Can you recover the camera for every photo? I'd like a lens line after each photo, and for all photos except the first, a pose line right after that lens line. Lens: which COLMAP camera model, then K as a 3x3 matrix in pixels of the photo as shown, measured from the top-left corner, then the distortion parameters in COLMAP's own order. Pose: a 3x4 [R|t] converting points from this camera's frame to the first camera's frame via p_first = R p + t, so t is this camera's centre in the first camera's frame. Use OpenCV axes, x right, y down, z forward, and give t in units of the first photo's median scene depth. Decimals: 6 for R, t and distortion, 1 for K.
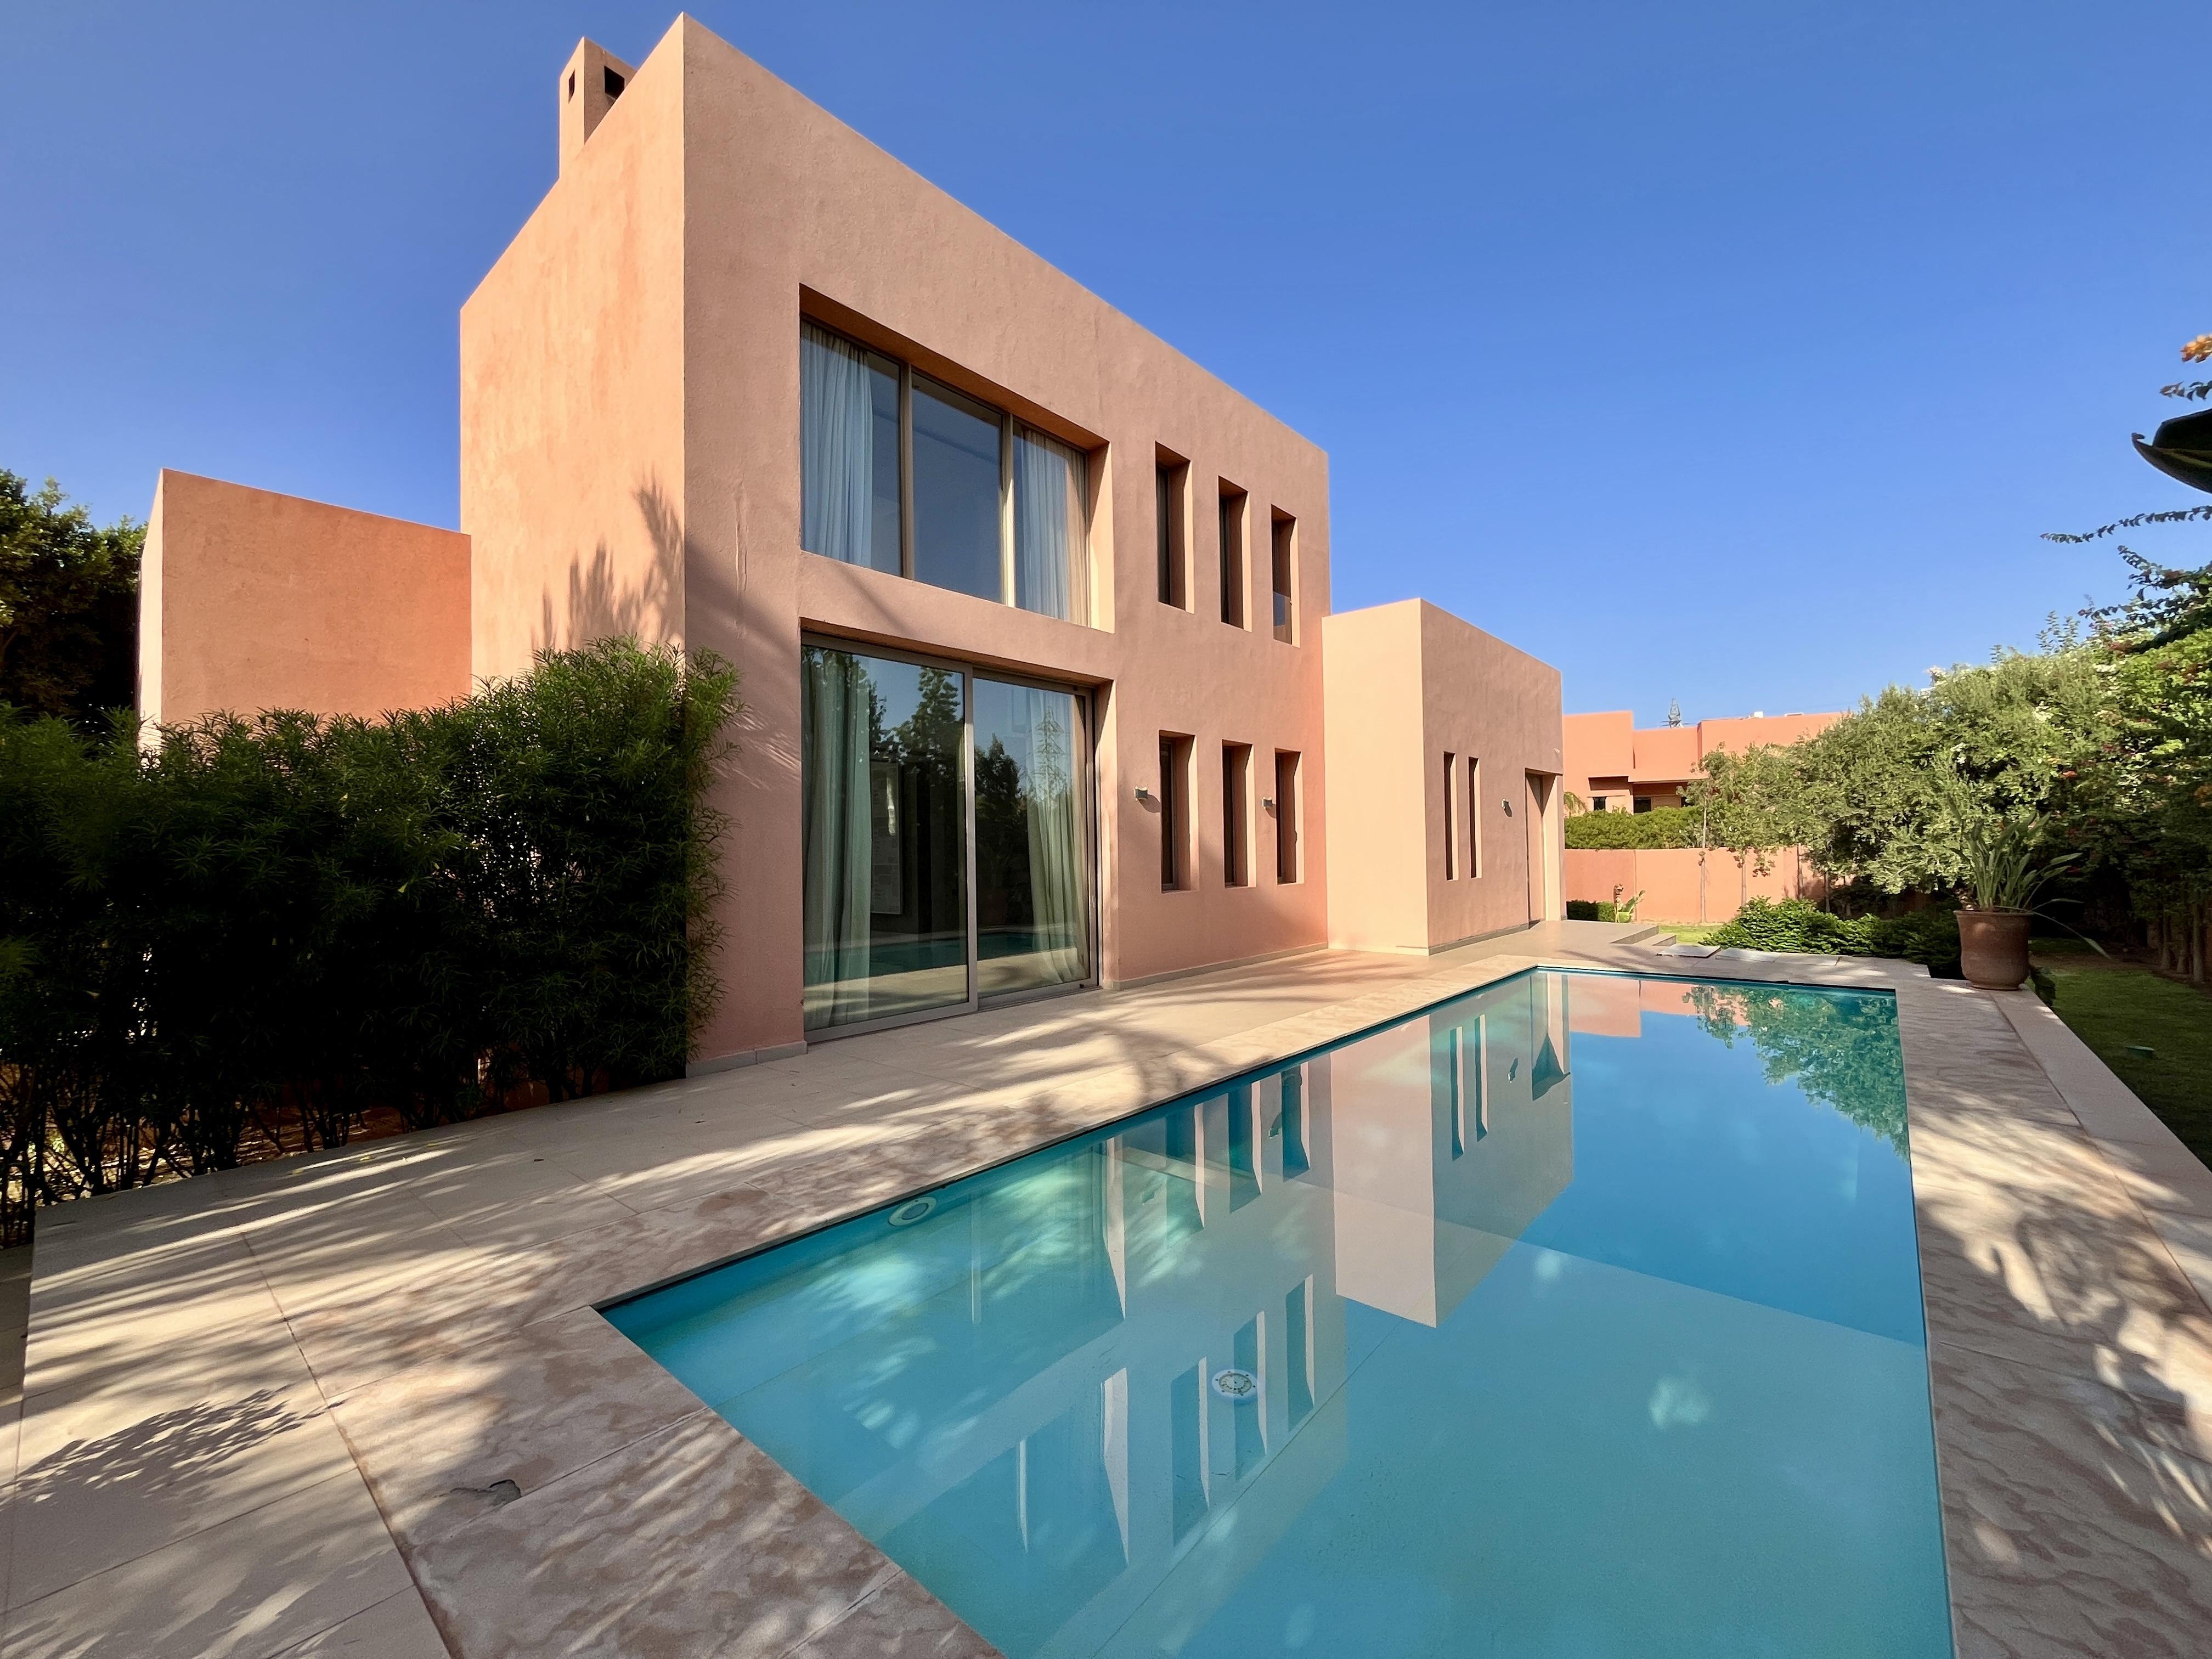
lens RADIAL K [[903.0, 0, 1108.4], [0, 903.0, 826.1], [0, 0, 1]] dist [-0.006100, 0.002154]
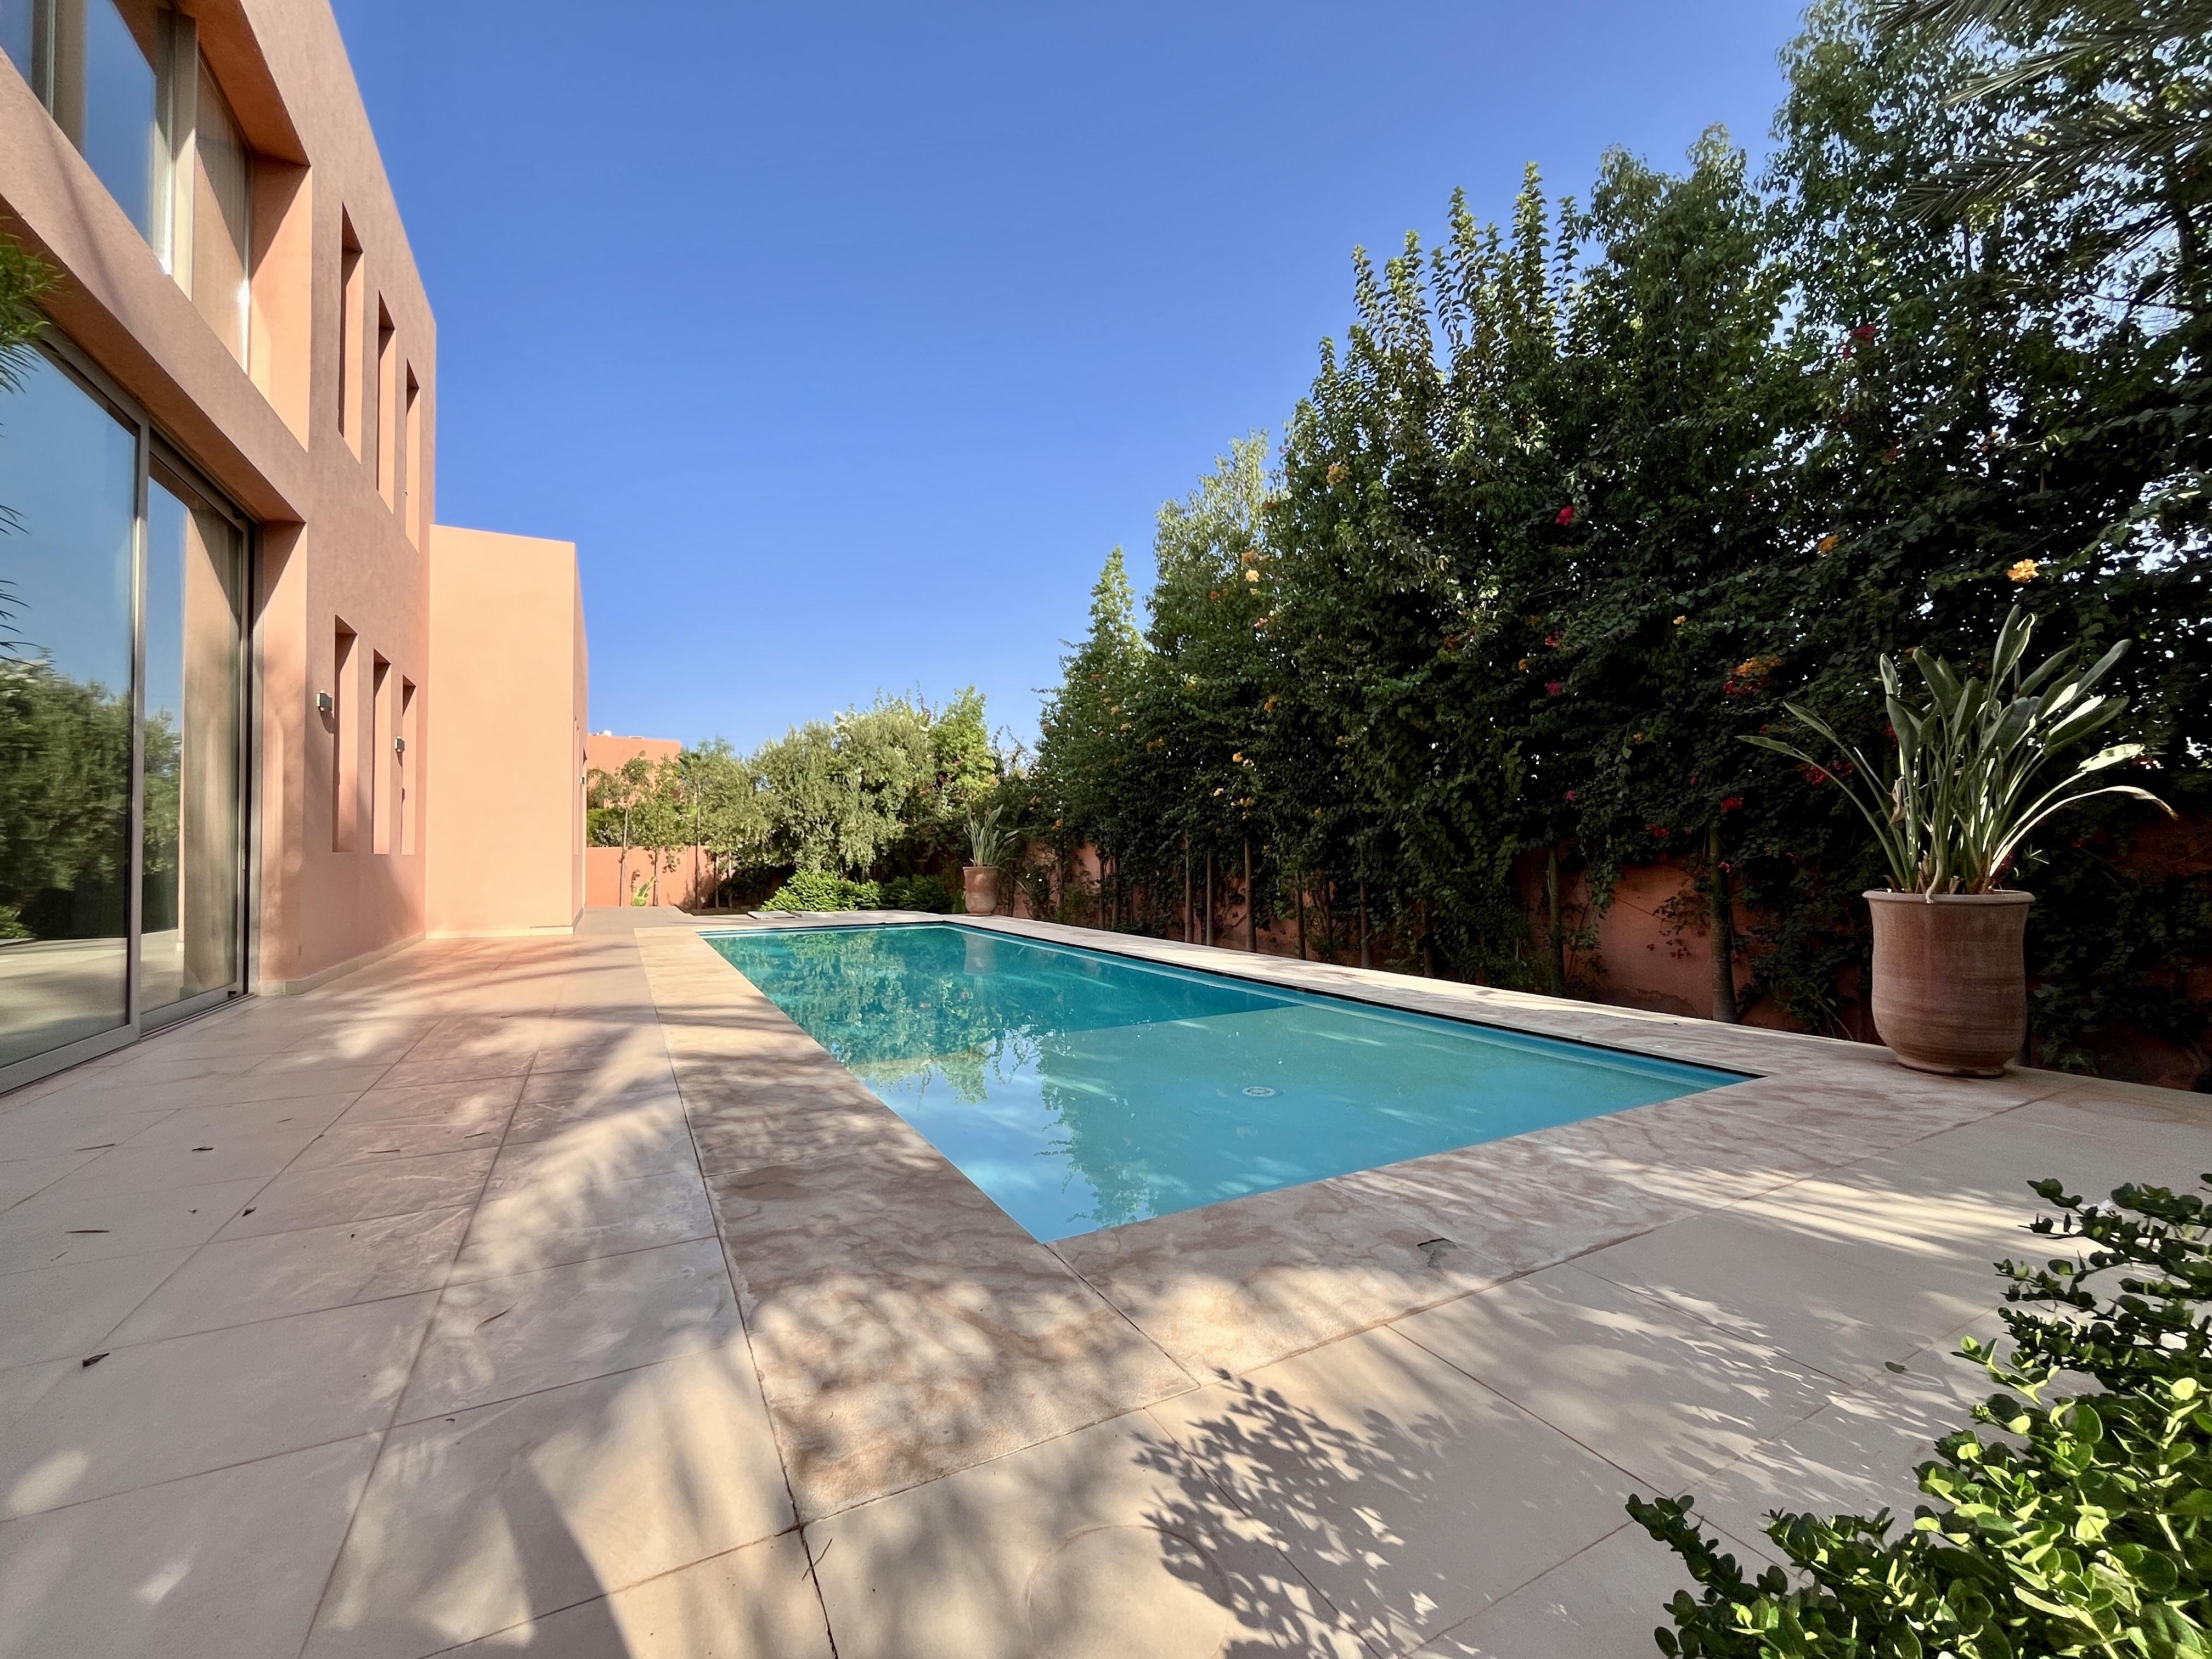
lens RADIAL K [[903.0, 0, 1104.6], [0, 903.0, 840.6], [0, 0, 1]] dist [-0.006100, 0.002154]
pose [[0.359442, 0.025255, 0.932826, -1.172680], [-0.021042, 0.999599, -0.018954, 0.211472], [-0.932930, -0.012816, 0.359829, 0.662334]]
